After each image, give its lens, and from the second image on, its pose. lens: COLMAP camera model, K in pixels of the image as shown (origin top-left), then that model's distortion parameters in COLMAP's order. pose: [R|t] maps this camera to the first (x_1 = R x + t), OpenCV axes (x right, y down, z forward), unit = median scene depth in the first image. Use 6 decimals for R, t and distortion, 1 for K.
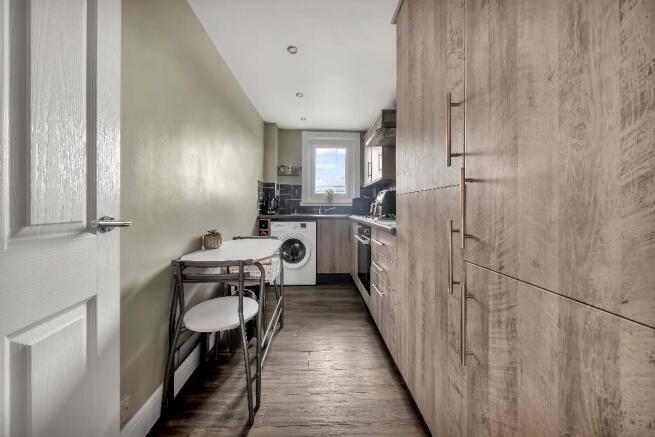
lens RADIAL K [[229.9, 0, 323.3], [0, 229.9, 206.4], [0, 0, 1]] dist [-0.003725, -0.000188]
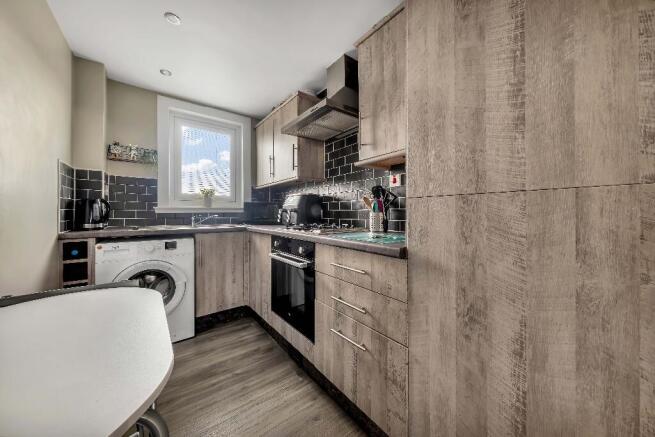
lens RADIAL K [[229.9, 0, 328.4], [0, 229.9, 211.9], [0, 0, 1]] dist [-0.003725, -0.000188]
pose [[0.805260, -0.004016, 0.592908, -0.103550], [0.004552, 0.999989, 0.000591, -0.003442], [-0.592905, 0.002223, 0.805270, 0.250623]]
